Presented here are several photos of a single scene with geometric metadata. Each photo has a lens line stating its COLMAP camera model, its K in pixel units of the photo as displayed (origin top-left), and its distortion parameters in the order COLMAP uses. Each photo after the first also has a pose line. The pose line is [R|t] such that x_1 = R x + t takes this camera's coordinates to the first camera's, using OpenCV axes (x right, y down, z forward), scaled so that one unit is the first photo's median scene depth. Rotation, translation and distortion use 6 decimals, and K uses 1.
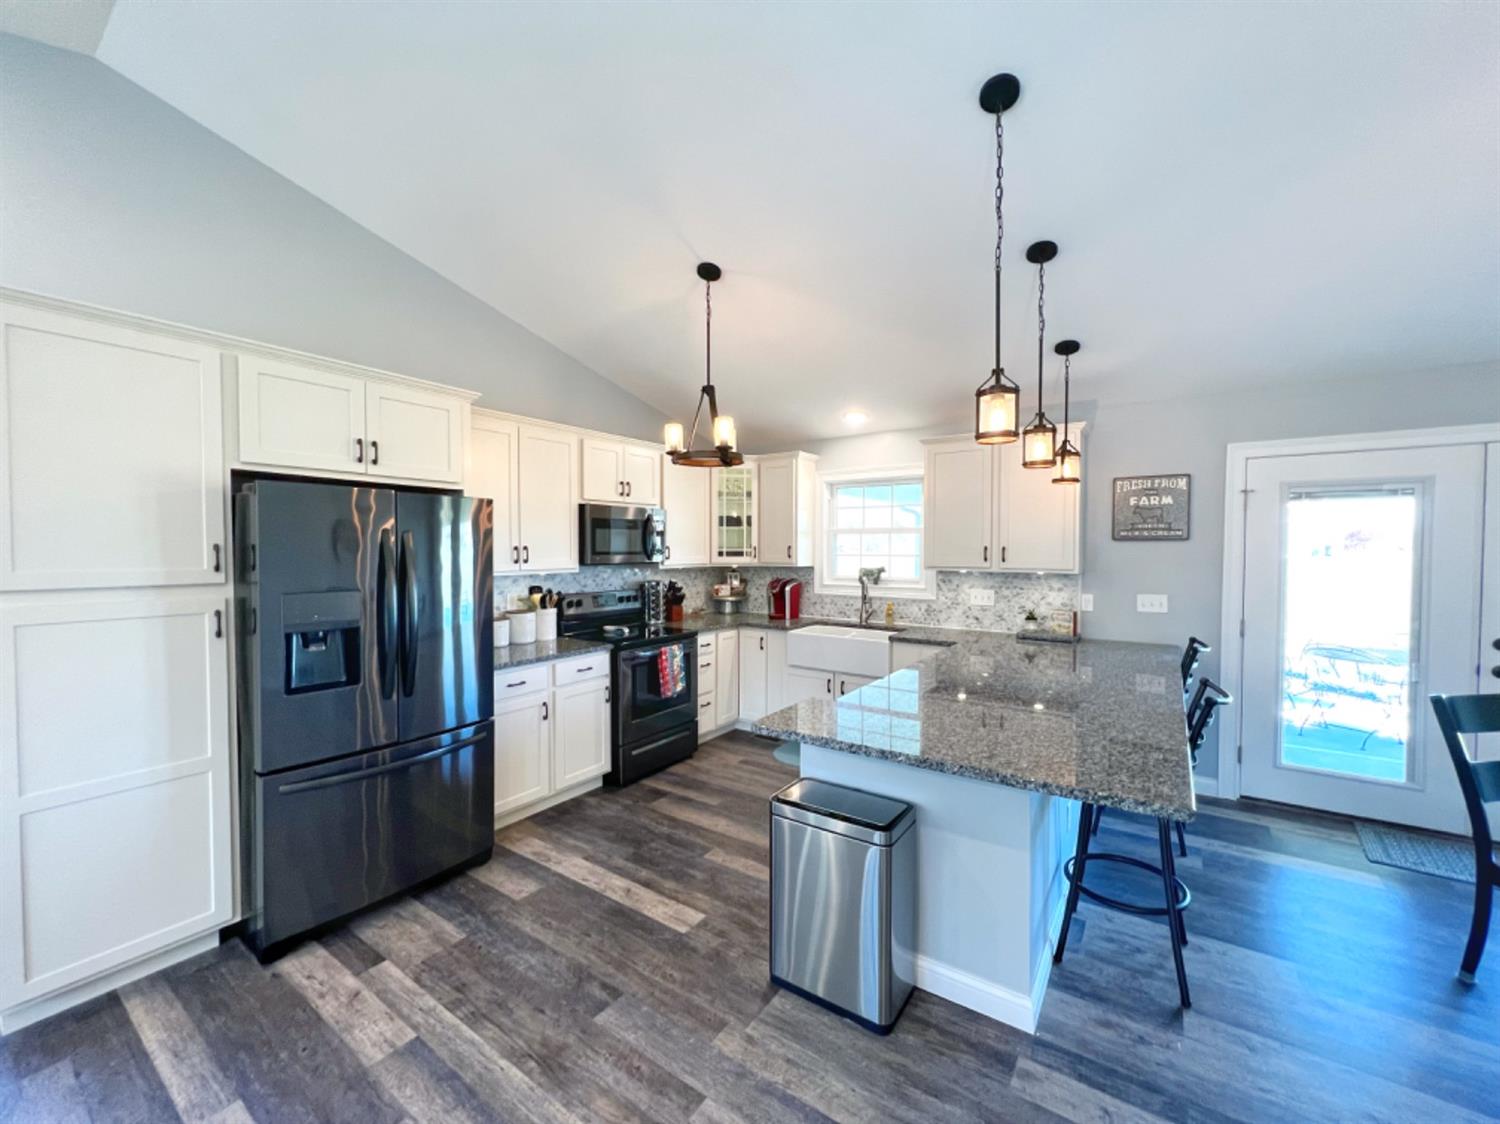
lens RADIAL K [[600.7, 0, 745.6], [0, 600.7, 560.5], [0, 0, 1]] dist [-0.000625, 0.000497]
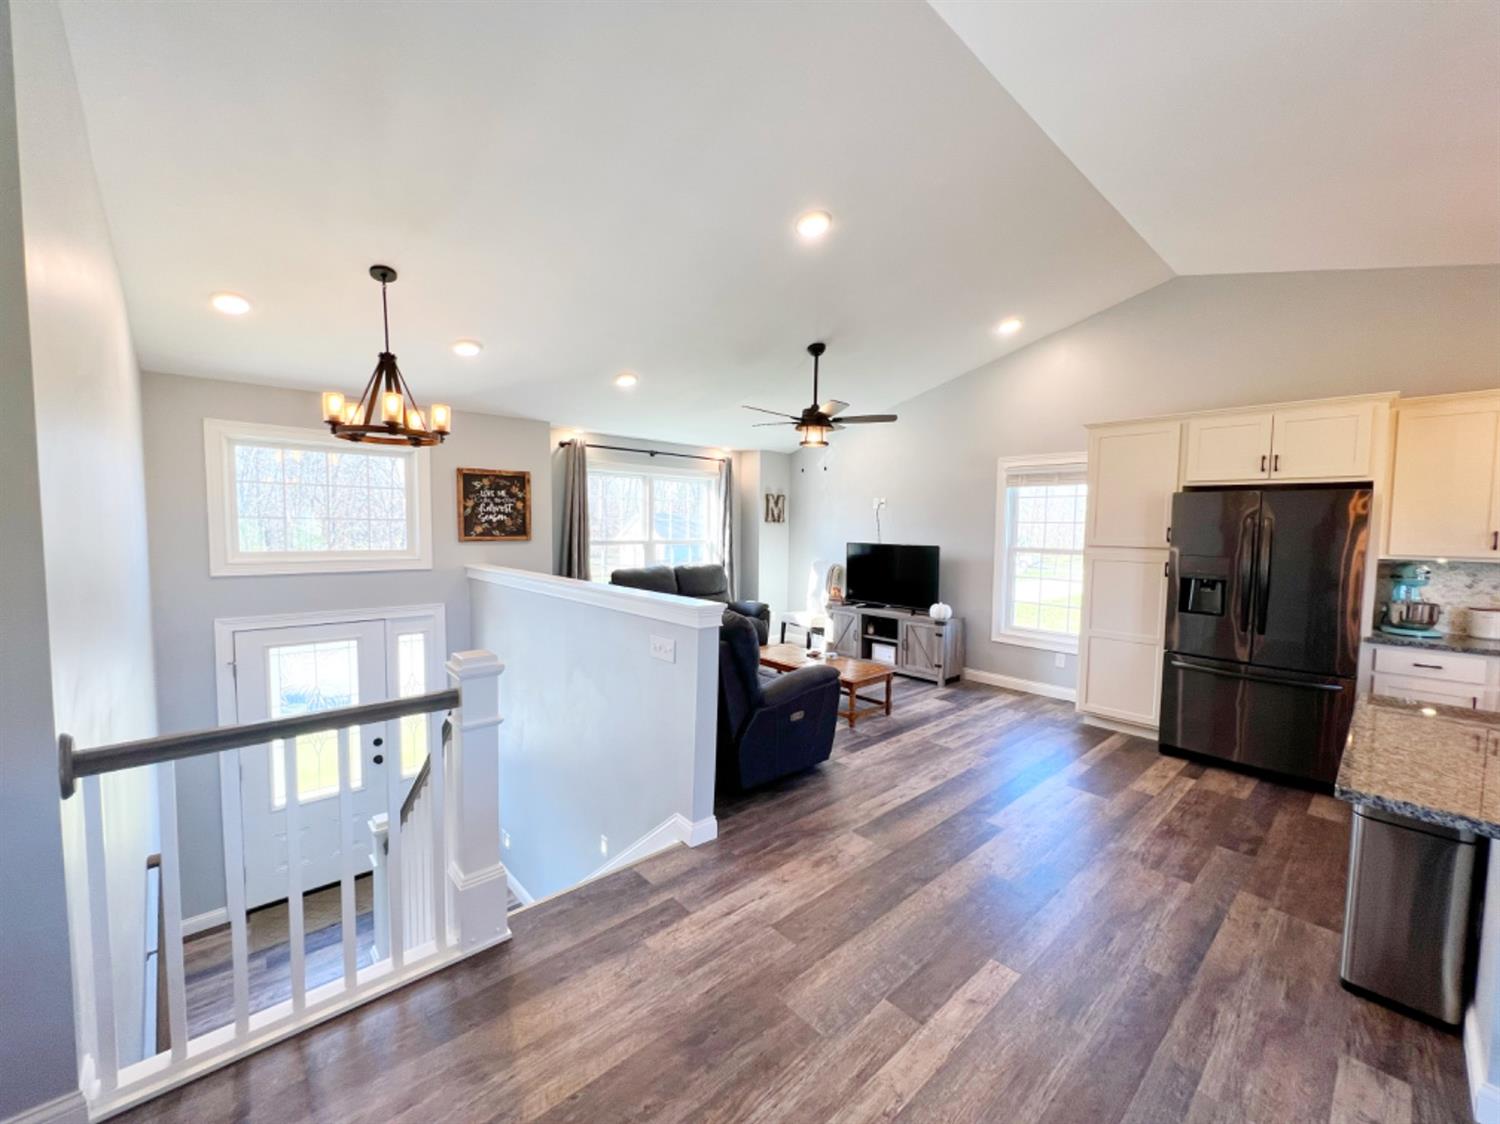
lens RADIAL K [[600.7, 0, 750.8], [0, 600.7, 564.9], [0, 0, 1]] dist [-0.000625, 0.000497]
pose [[-0.224792, 0.063374, -0.972344, 1.058744], [-0.031234, 0.996901, 0.072195, -0.004262], [0.973906, 0.046599, -0.222116, 0.123893]]
